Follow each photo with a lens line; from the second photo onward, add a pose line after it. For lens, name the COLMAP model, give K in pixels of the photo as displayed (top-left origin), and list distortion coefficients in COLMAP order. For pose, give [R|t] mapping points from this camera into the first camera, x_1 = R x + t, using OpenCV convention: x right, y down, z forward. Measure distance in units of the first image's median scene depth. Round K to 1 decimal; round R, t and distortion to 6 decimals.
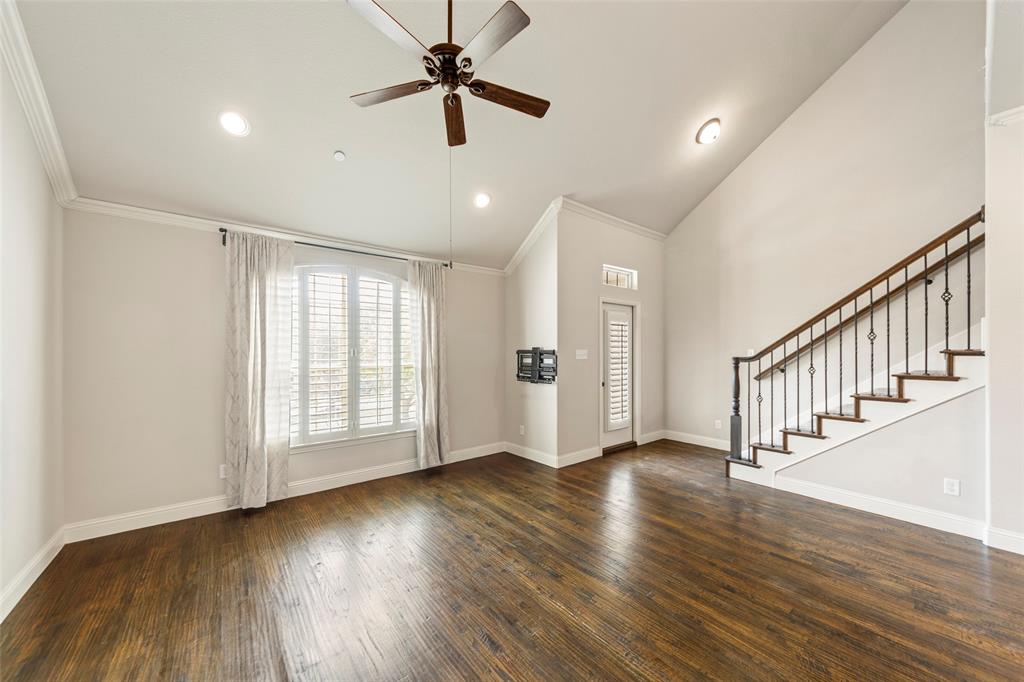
lens RADIAL K [[368.3, 0, 511.3], [0, 368.3, 354.9], [0, 0, 1]] dist [-0.000512, 0.000088]
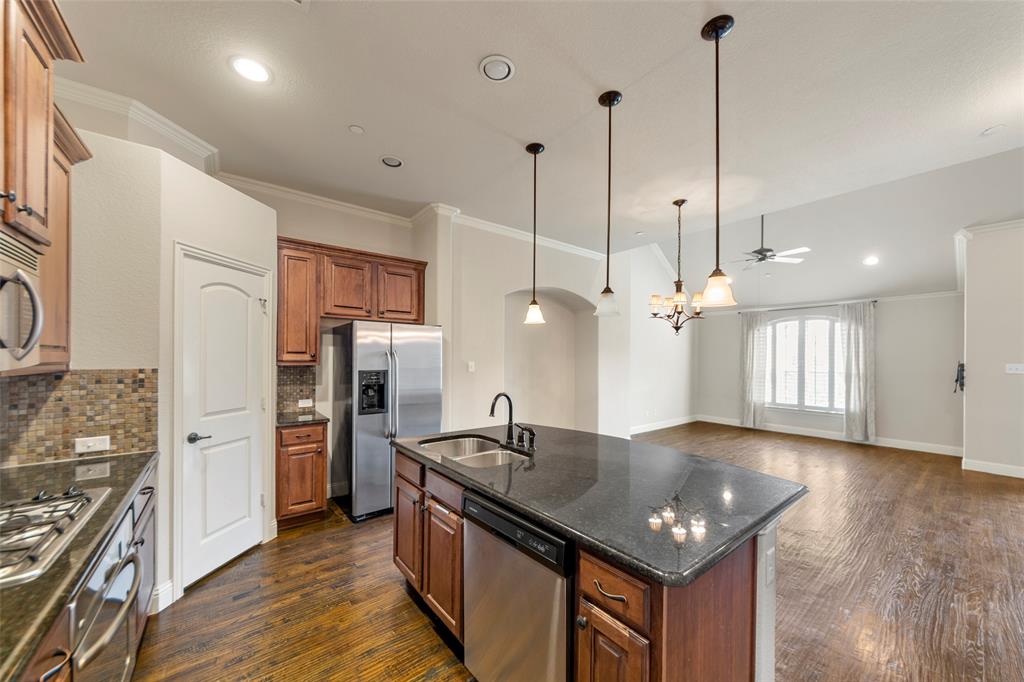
lens RADIAL K [[368.3, 0, 511.3], [0, 368.3, 354.9], [0, 0, 1]] dist [-0.000512, 0.000088]
pose [[-0.006681, -0.004586, -0.999967, 1.325449], [-0.000244, 0.999989, -0.004584, -0.035257], [0.999978, 0.000213, -0.006682, -0.403098]]
